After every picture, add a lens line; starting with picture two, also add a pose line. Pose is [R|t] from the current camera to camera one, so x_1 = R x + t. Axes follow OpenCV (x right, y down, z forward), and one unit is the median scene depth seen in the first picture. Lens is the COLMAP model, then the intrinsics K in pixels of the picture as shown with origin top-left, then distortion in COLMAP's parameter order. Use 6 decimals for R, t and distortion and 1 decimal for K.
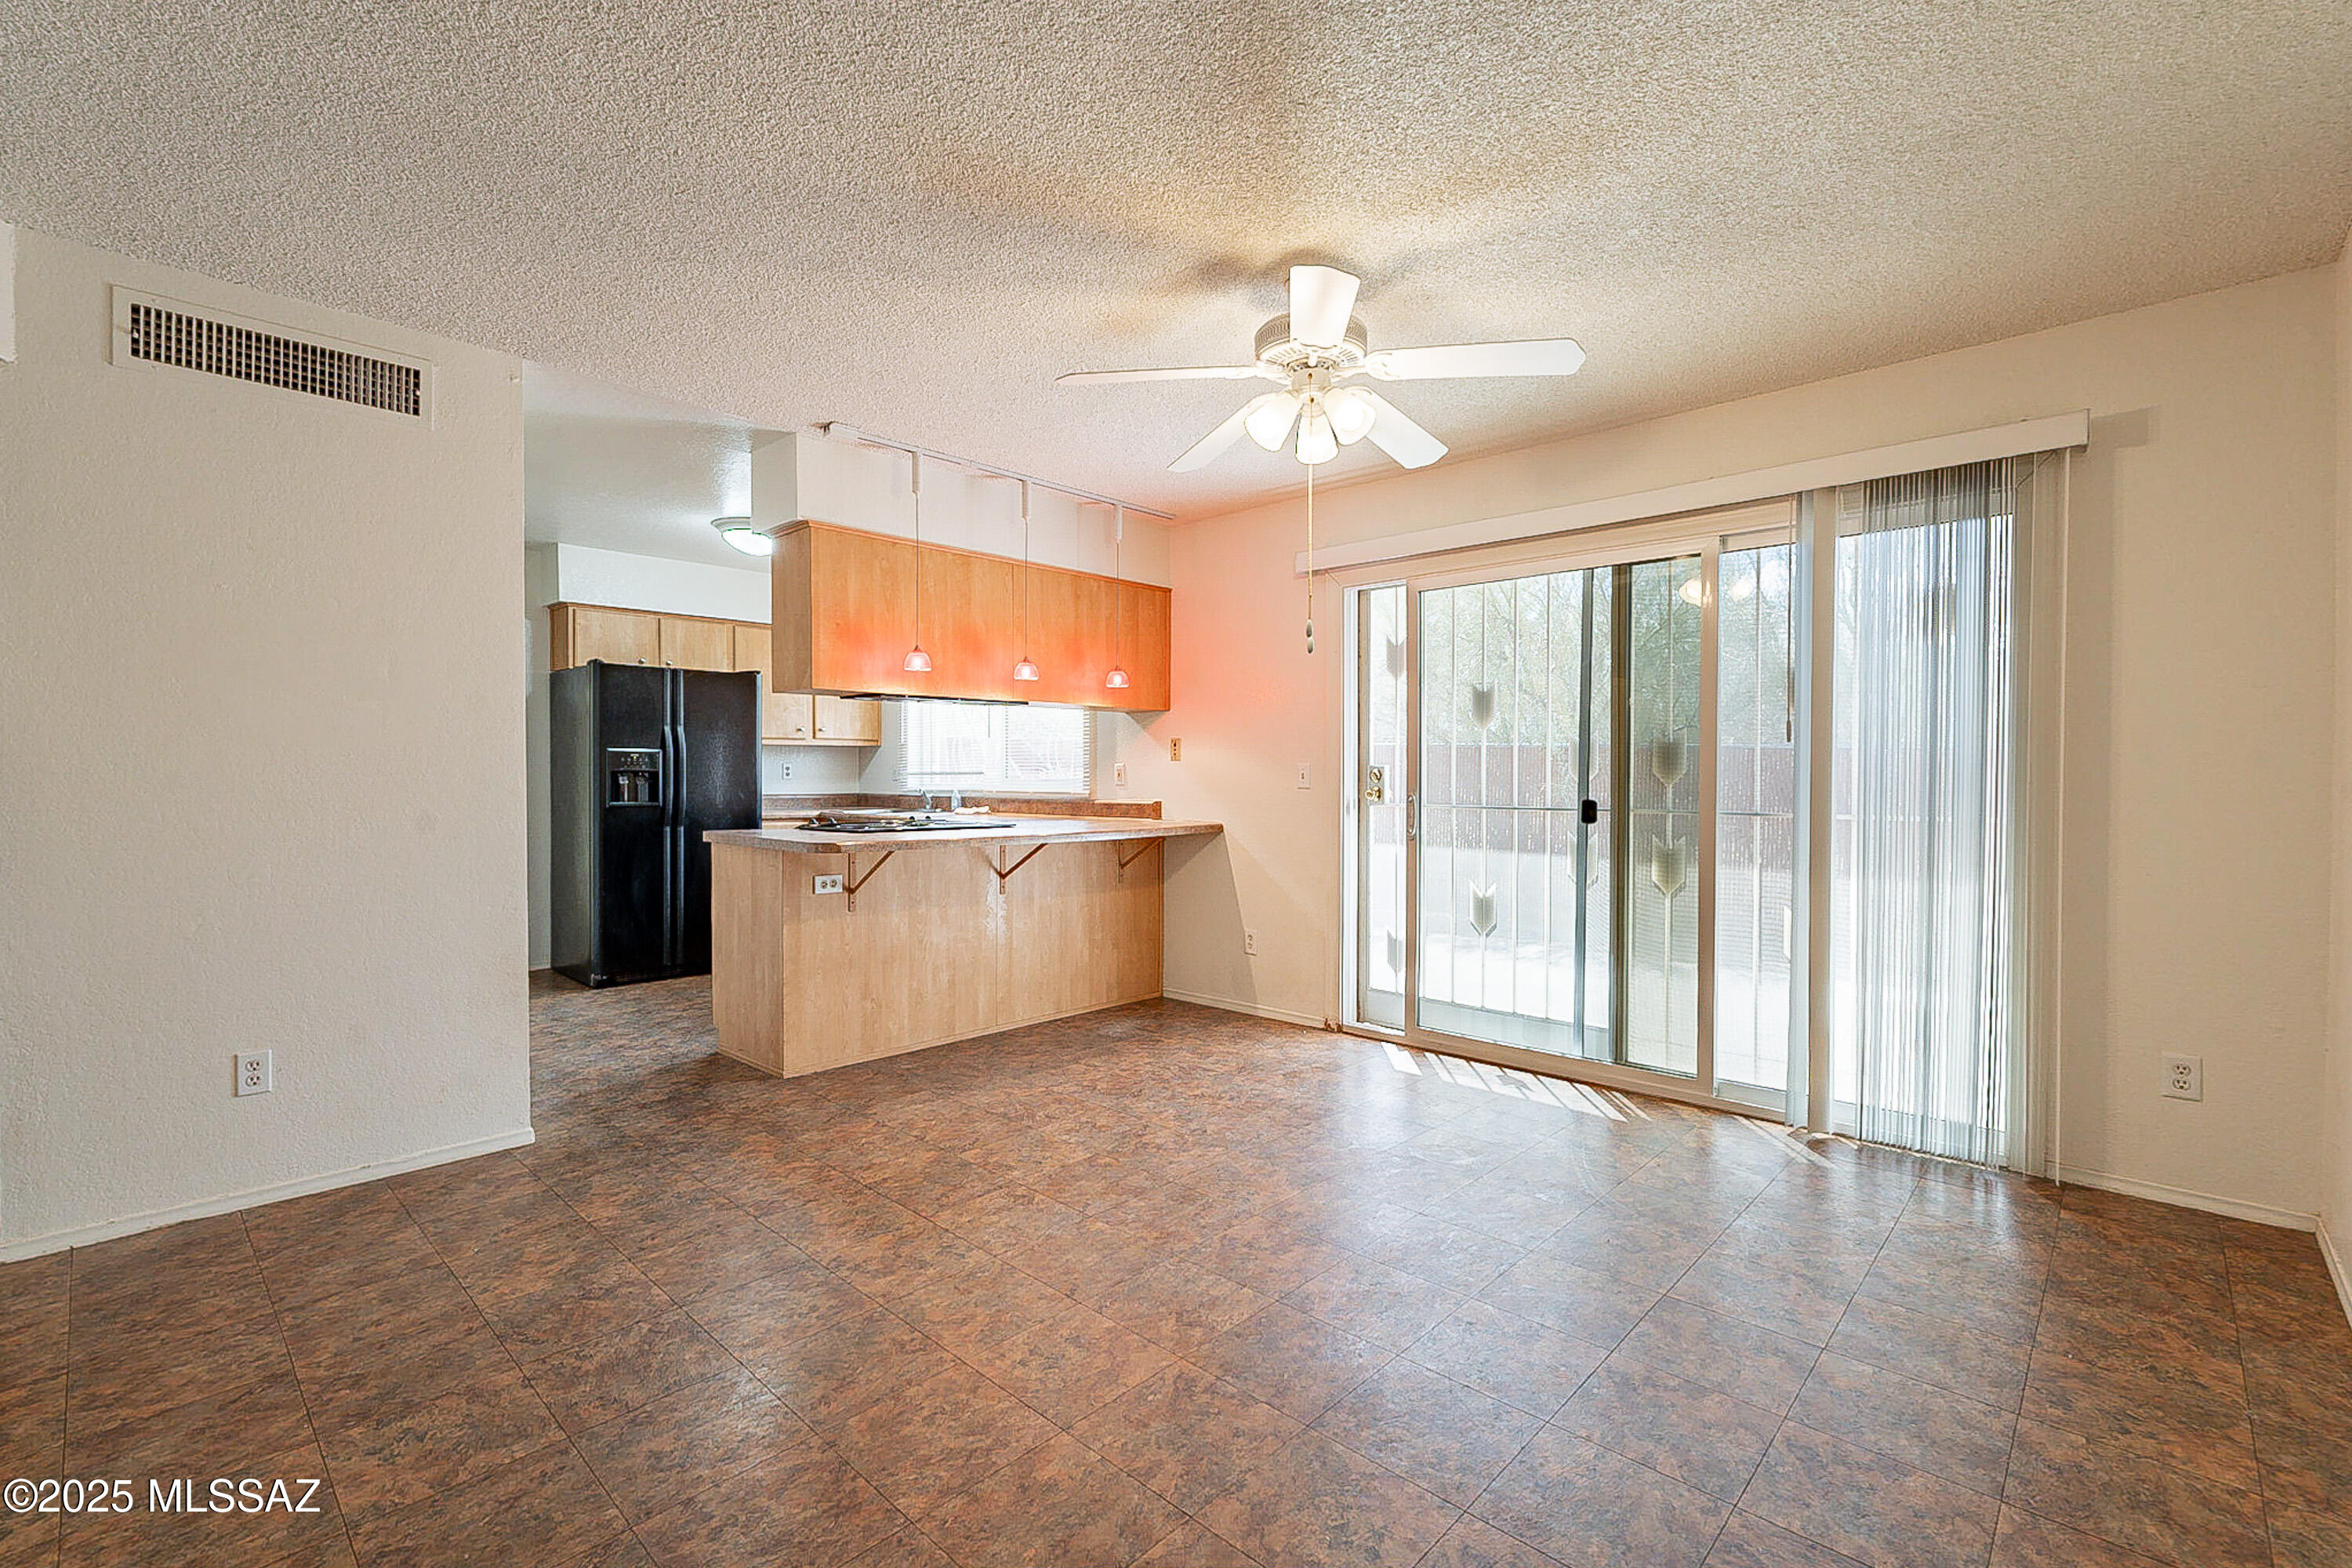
lens RADIAL K [[1032.3, 0, 1176.0], [0, 1032.3, 784.0], [0, 0, 1]] dist [-0.002271, 0.000526]
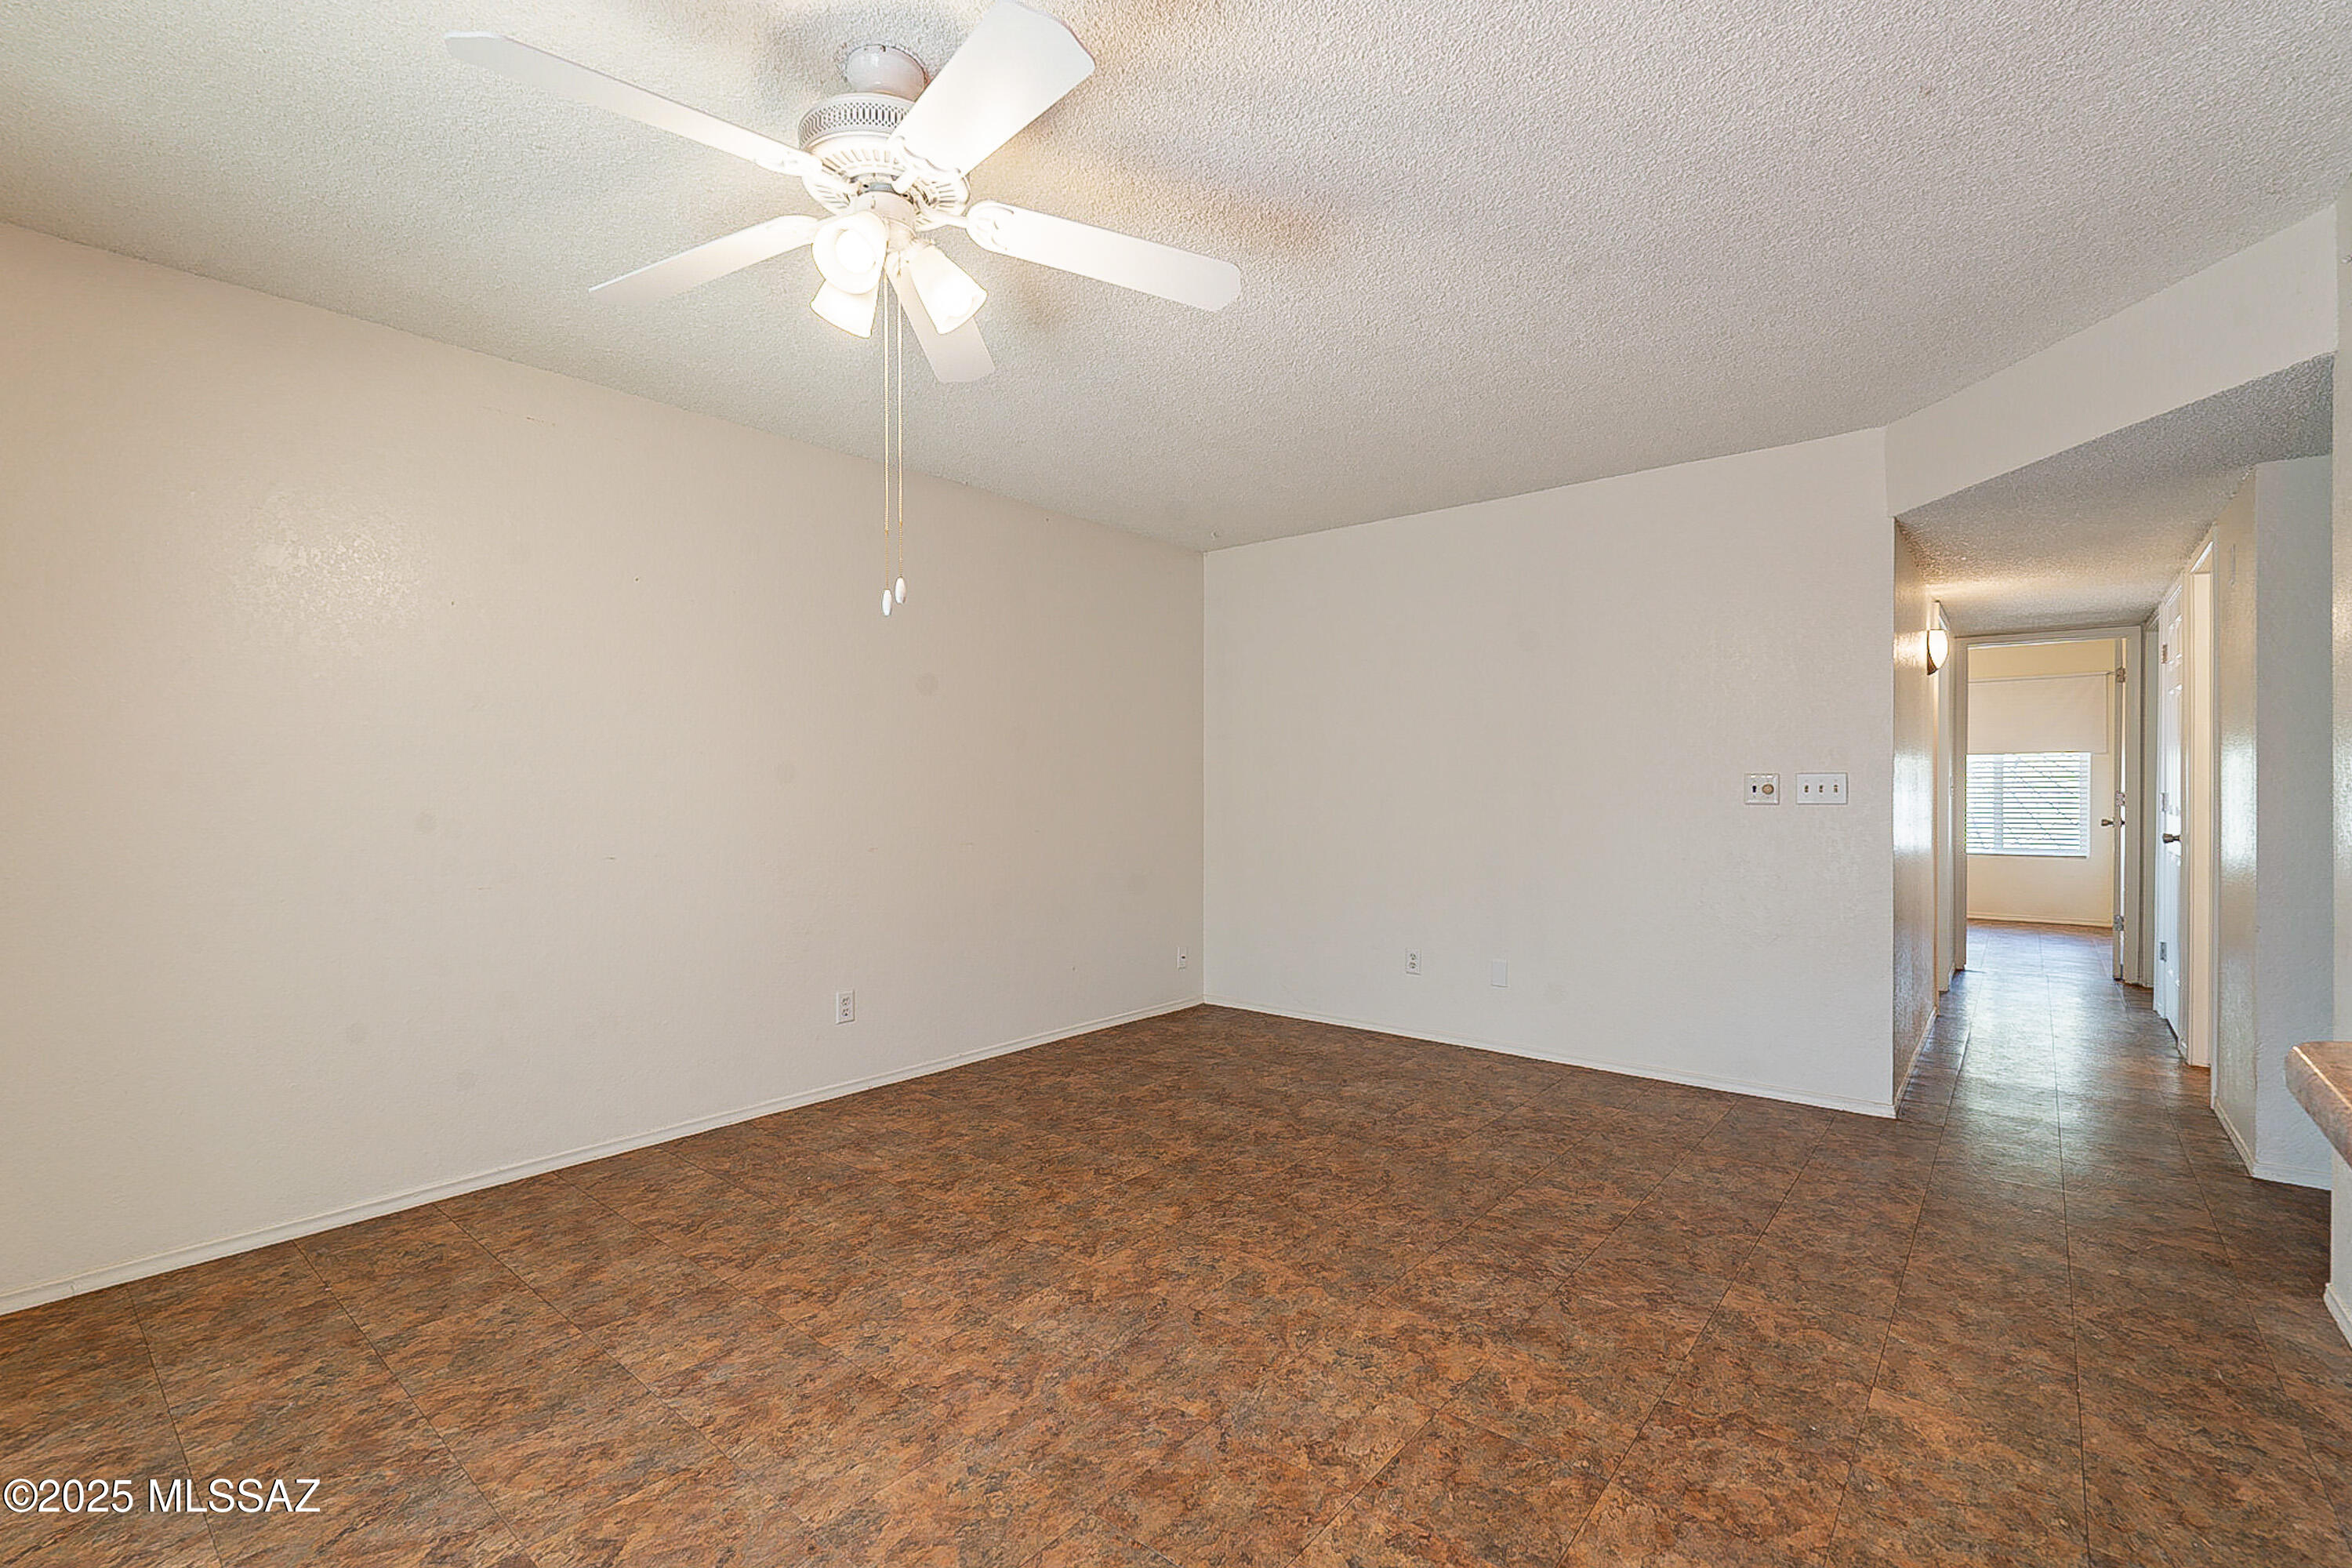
lens RADIAL K [[1032.3, 0, 1176.0], [0, 1032.3, 784.0], [0, 0, 1]] dist [-0.002271, 0.000526]
pose [[-0.998162, -0.000327, -0.060604, -0.011708], [-0.000757, 0.999975, 0.007074, -0.012722], [0.060600, 0.007107, -0.998137, 1.135965]]
